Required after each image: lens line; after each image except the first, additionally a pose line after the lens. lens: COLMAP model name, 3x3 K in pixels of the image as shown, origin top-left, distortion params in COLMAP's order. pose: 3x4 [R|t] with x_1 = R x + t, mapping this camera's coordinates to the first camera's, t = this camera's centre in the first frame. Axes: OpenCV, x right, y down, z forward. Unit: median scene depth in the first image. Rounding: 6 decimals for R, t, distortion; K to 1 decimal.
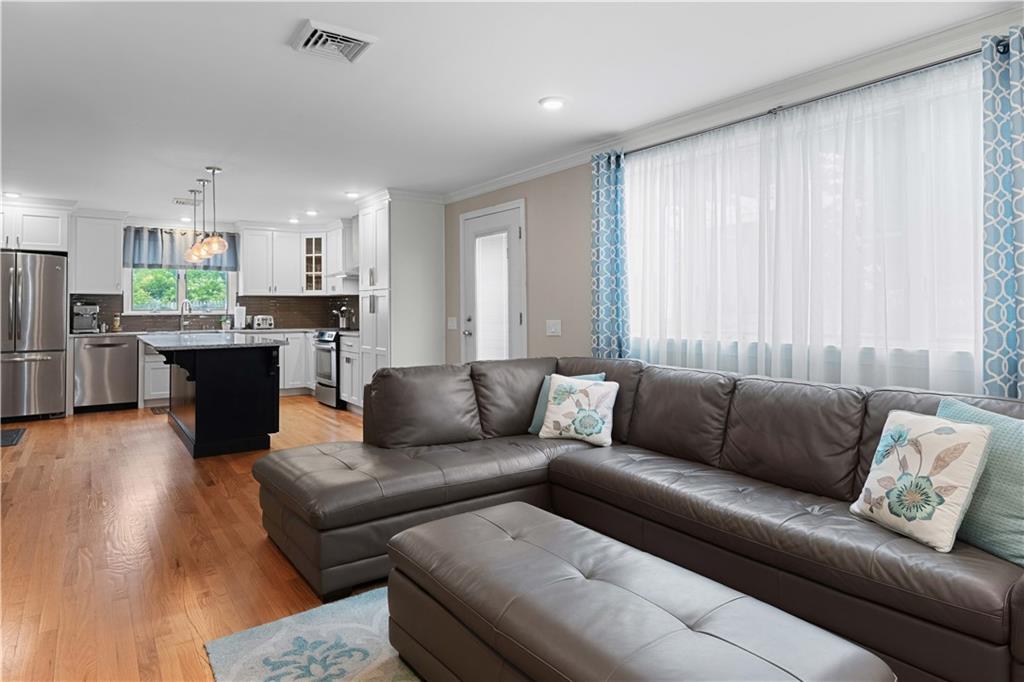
lens RADIAL K [[598.4, 0, 512.1], [0, 598.4, 307.6], [0, 0, 1]] dist [-0.000773, 0.001269]
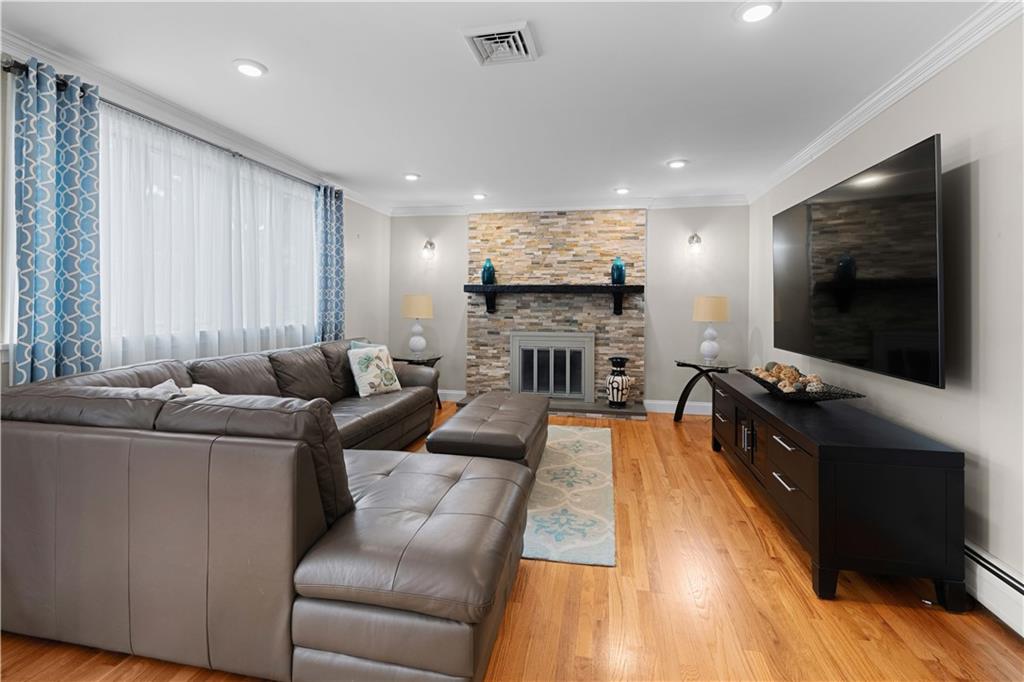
lens RADIAL K [[469.3, 0, 514.3], [0, 469.3, 304.8], [0, 0, 1]] dist [-0.000369, 0.000088]
pose [[-0.685990, -0.004821, 0.727595, -0.332945], [-0.008163, 0.999966, -0.001070, 0.001315], [-0.727566, -0.006674, -0.686006, 0.562843]]
